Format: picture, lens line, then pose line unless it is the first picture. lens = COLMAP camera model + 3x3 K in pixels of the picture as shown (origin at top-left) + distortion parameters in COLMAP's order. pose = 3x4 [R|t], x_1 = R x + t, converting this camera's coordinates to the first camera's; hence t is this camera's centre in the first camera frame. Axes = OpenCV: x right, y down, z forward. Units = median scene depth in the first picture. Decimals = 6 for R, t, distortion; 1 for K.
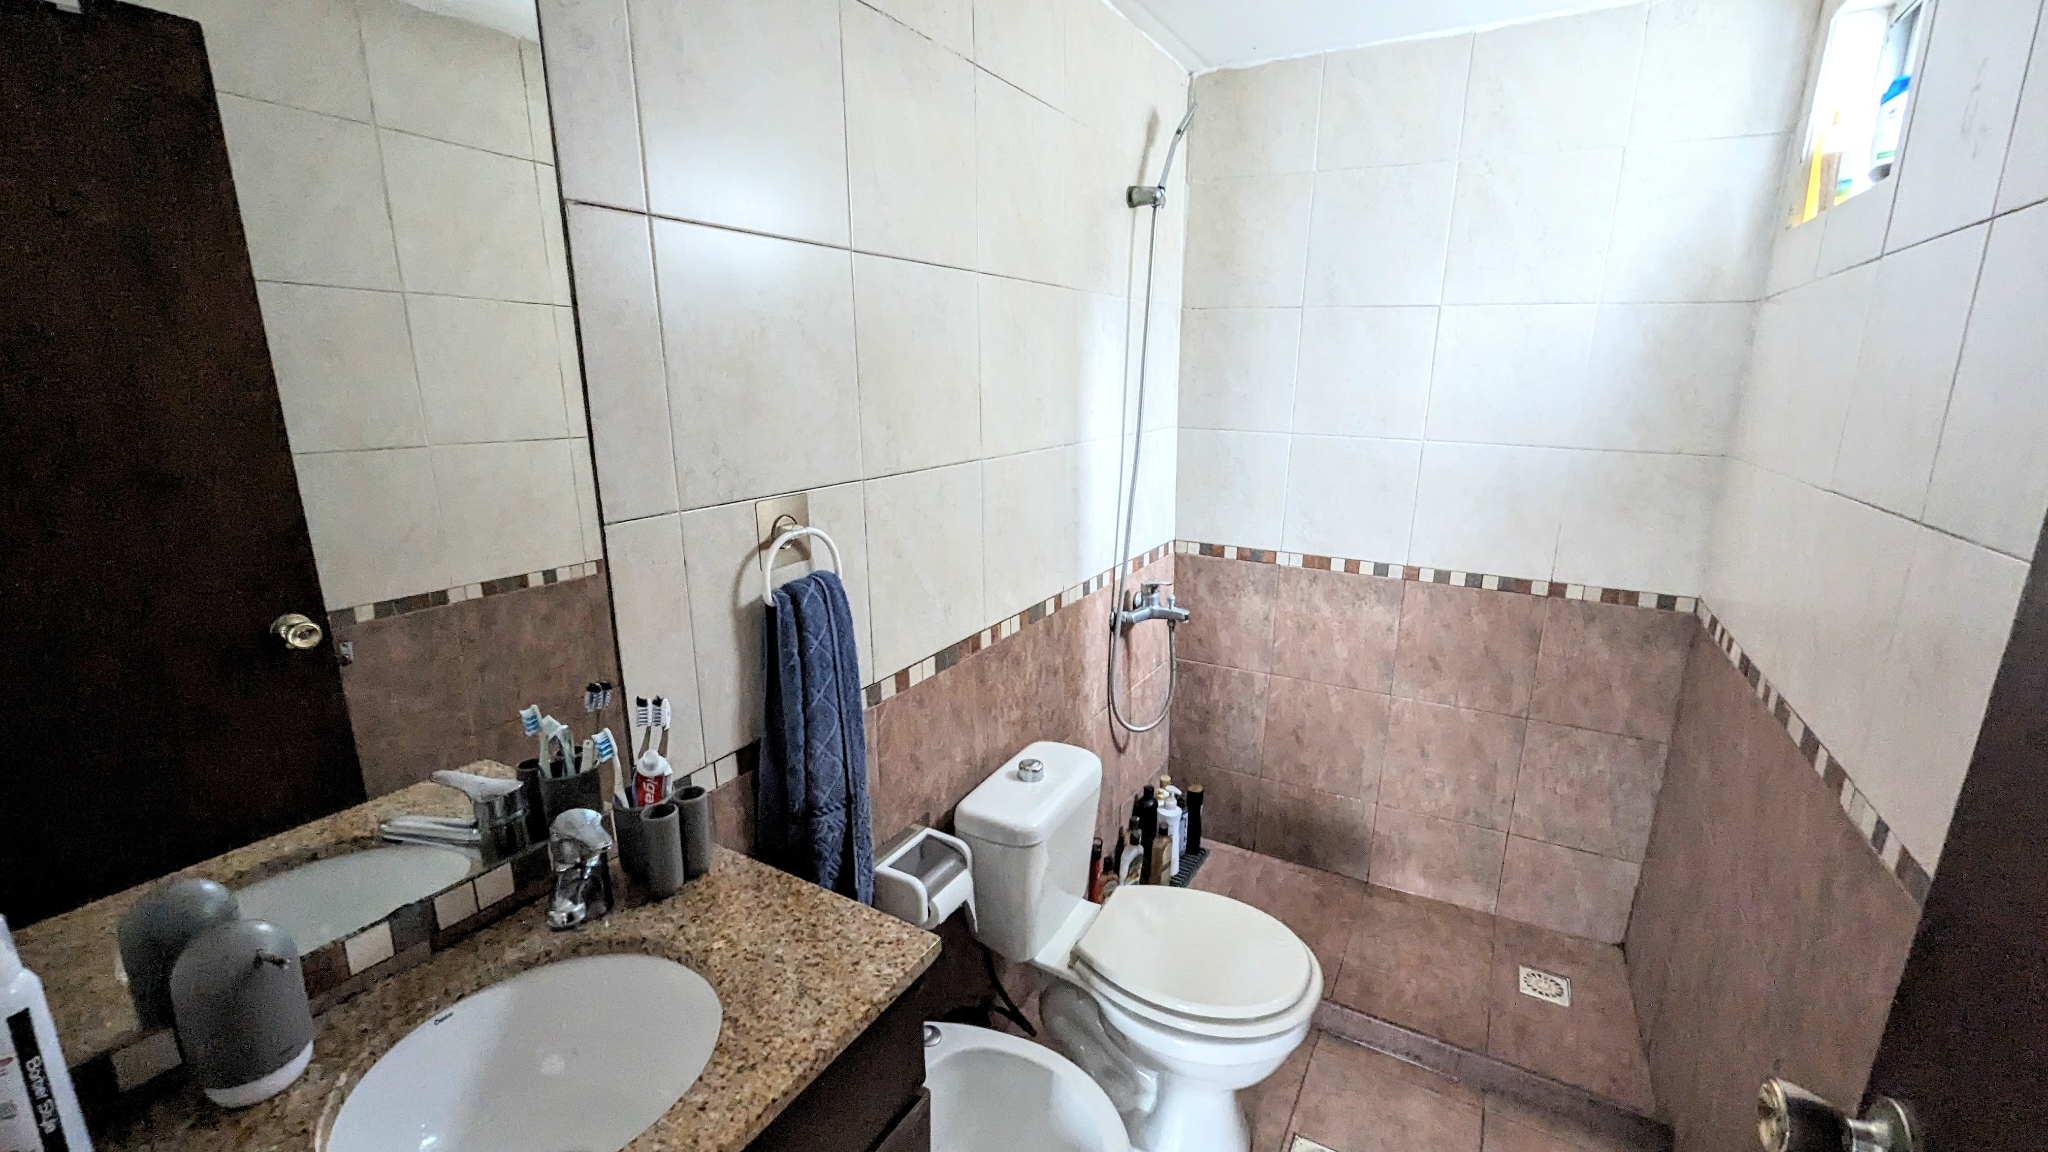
lens RADIAL K [[836.7, 0, 1047.8], [0, 836.7, 579.2], [0, 0, 1]] dist [0.001396, -0.000258]
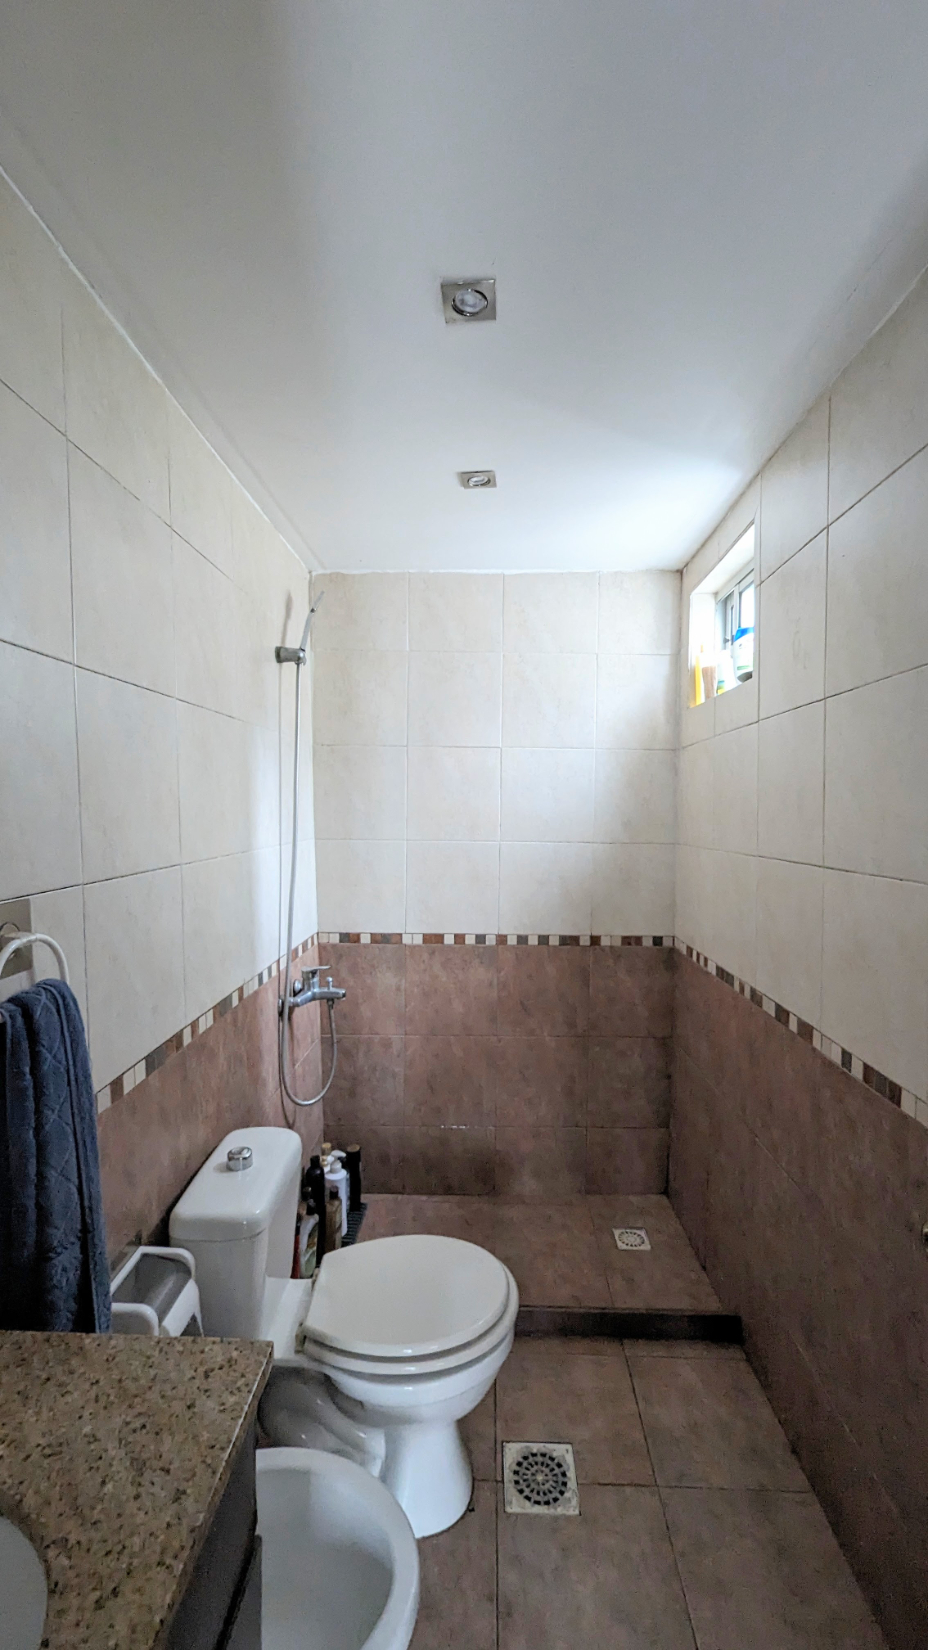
lens RADIAL K [[674.1, 0, 474.2], [0, 674.1, 845.7], [0, 0, 1]] dist [0.001396, -0.000258]
pose [[0.890182, -0.035079, 0.454253, -0.129300], [0.118318, 0.980624, -0.156136, 0.012622], [-0.439974, 0.192736, 0.877084, 0.063641]]
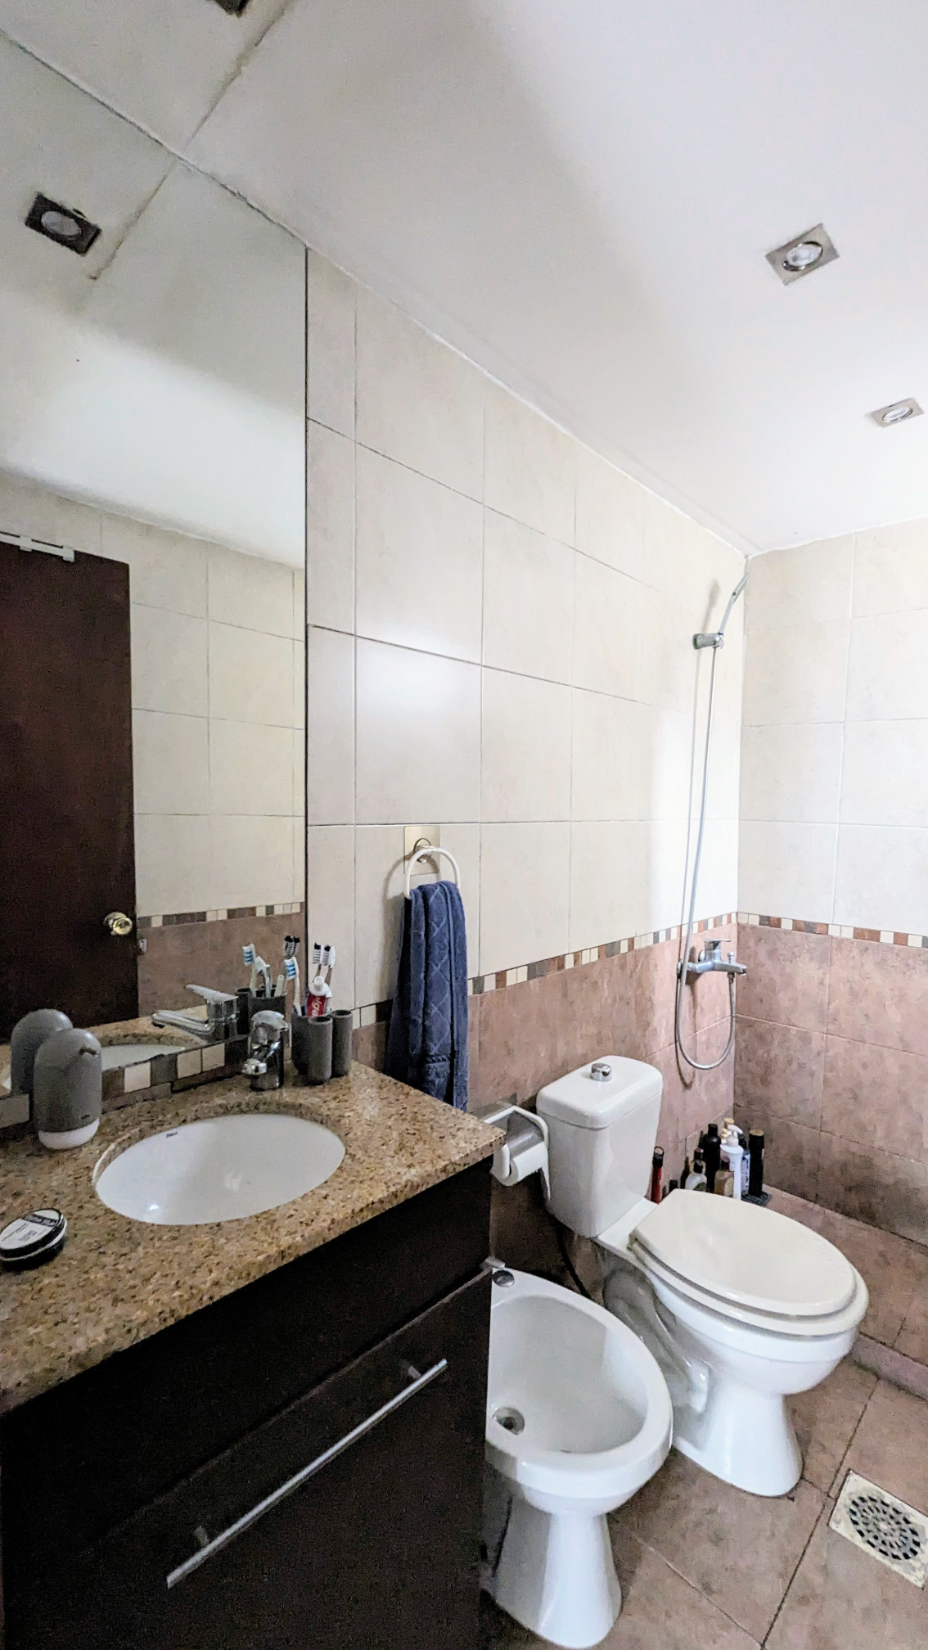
lens RADIAL K [[674.1, 0, 478.8], [0, 674.1, 846.7], [0, 0, 1]] dist [0.001396, -0.000258]
pose [[0.970108, 0.022246, -0.241651, 0.037546], [-0.066686, 0.981891, -0.177320, 0.092092], [0.233331, 0.188134, 0.954024, -0.048746]]
